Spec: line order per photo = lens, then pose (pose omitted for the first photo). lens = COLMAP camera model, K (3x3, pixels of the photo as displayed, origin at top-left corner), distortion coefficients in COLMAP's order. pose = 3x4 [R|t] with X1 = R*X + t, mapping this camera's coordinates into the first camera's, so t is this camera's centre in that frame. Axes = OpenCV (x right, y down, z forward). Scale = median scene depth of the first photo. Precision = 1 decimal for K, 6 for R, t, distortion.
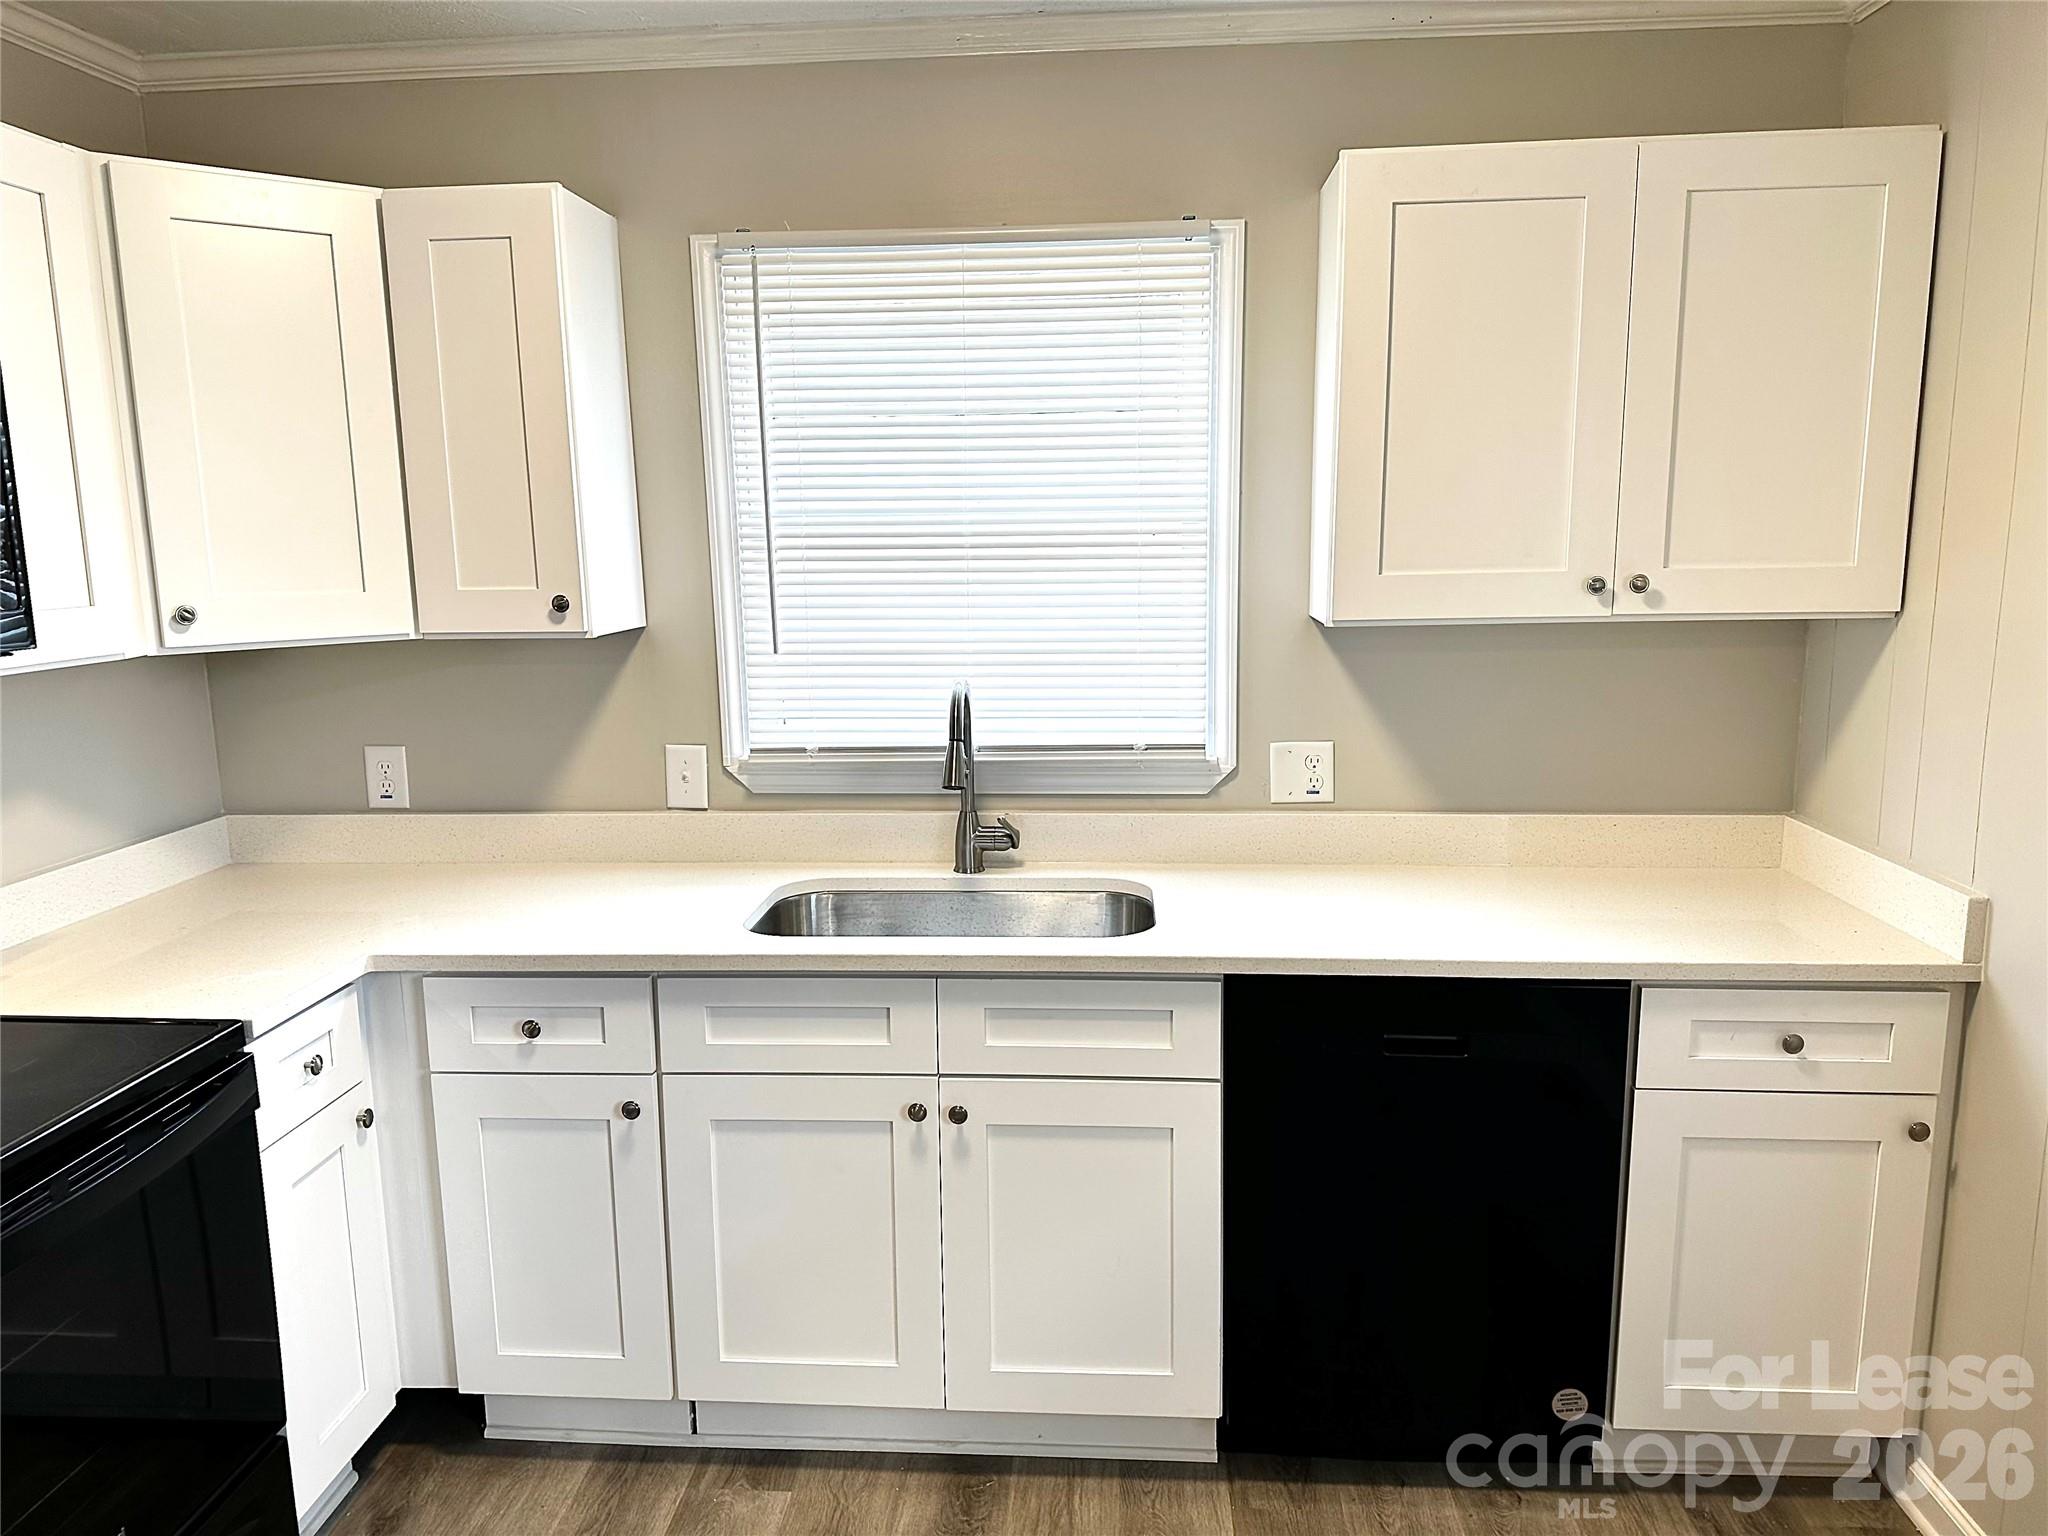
lens RADIAL K [[1414.6, 0, 1024.0], [0, 1414.6, 768.0], [0, 0, 1]] dist [0.137209, -0.231565]
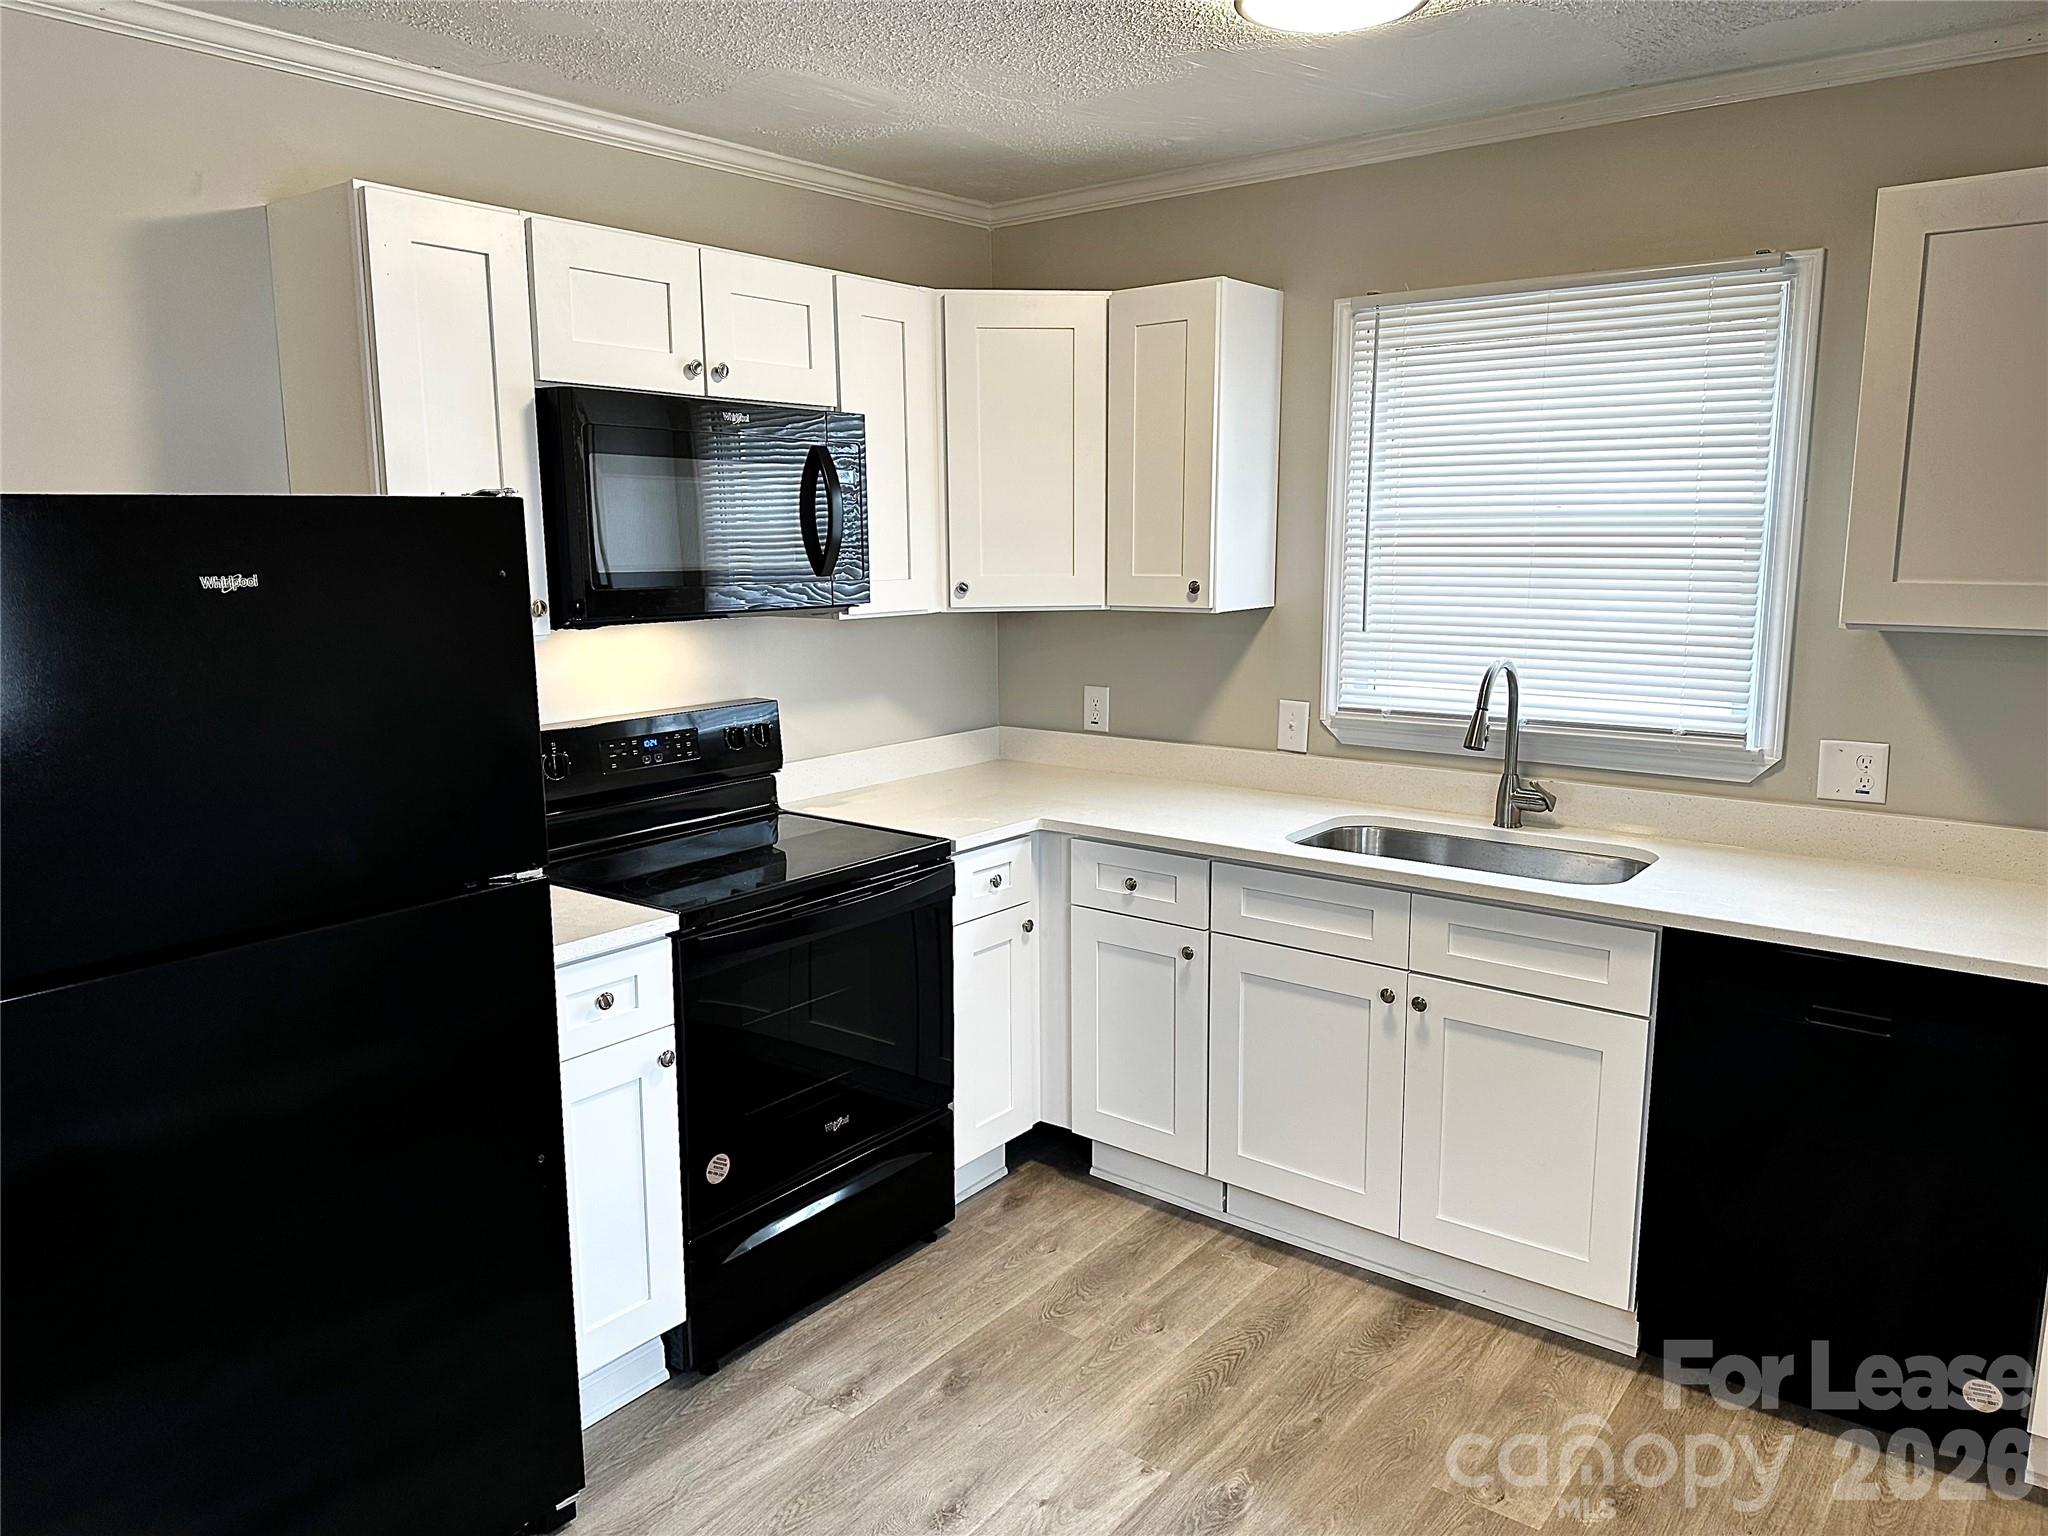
lens RADIAL K [[1414.6, 0, 1024.0], [0, 1414.6, 768.0], [0, 0, 1]] dist [0.137209, -0.231565]
pose [[0.834410, 0.102013, -0.541620, 0.299625], [-0.097433, 0.994546, 0.037217, 0.023025], [0.542463, 0.021717, 0.839799, -0.227658]]
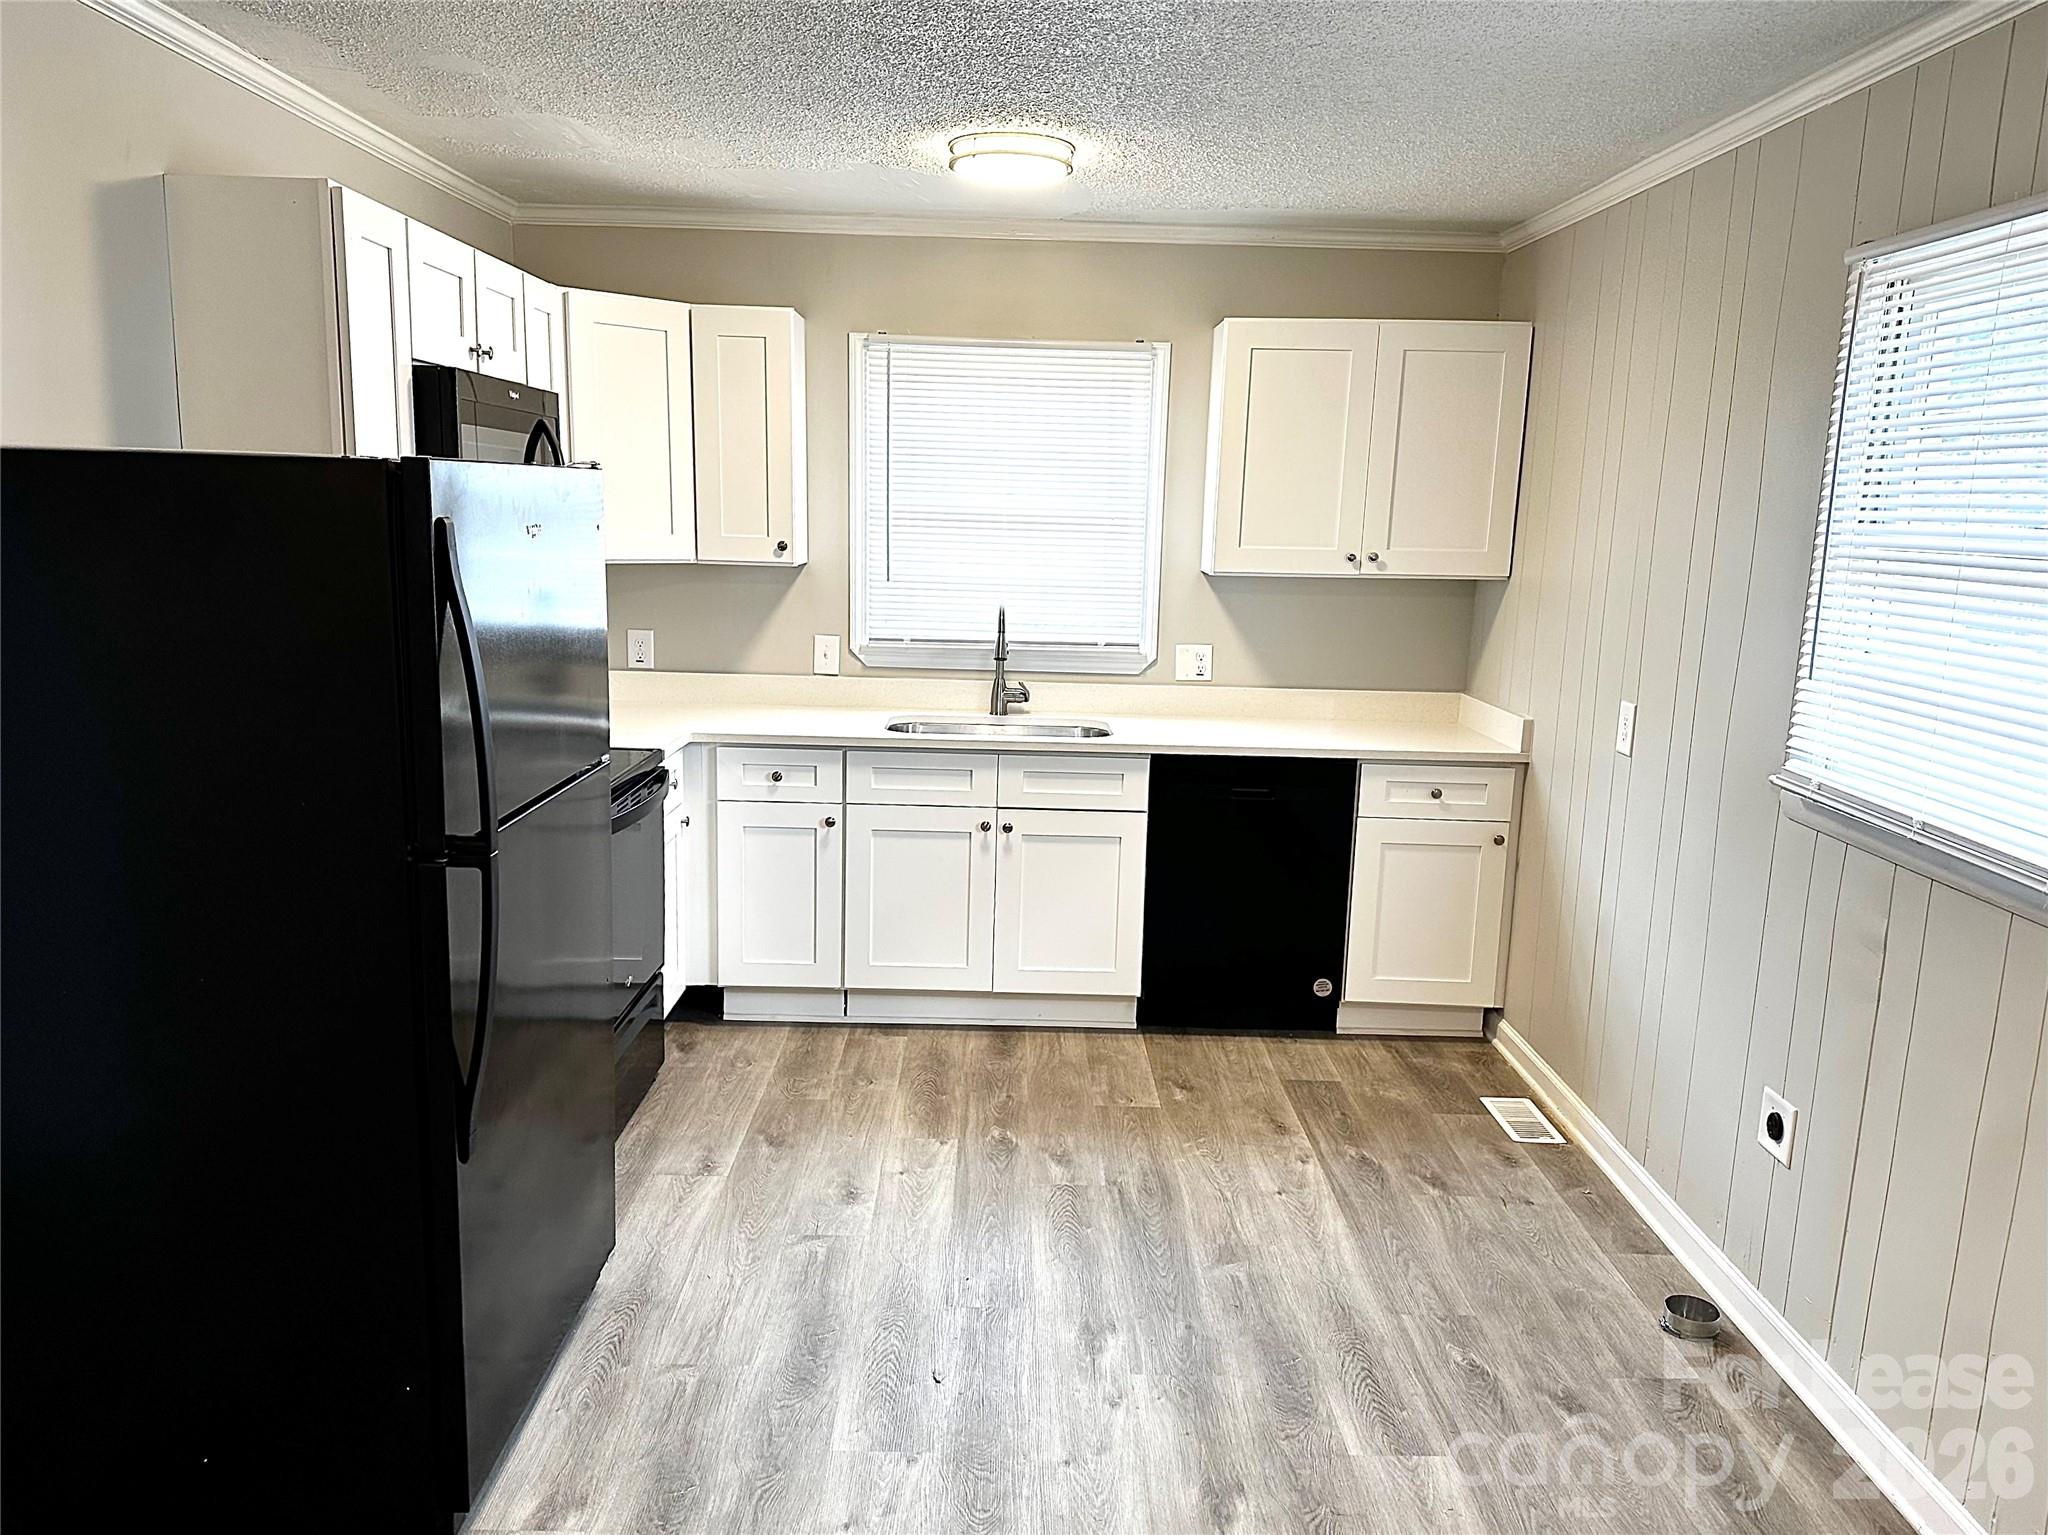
lens RADIAL K [[1433.3, 0, 1023.5], [0, 1433.3, 759.5], [0, 0, 1]] dist [0.139244, -0.207067]
pose [[0.996286, 0.027678, 0.081530, -0.168141], [-0.028529, 0.999550, 0.009288, 0.125523], [-0.081237, -0.011579, 0.996628, -0.813258]]
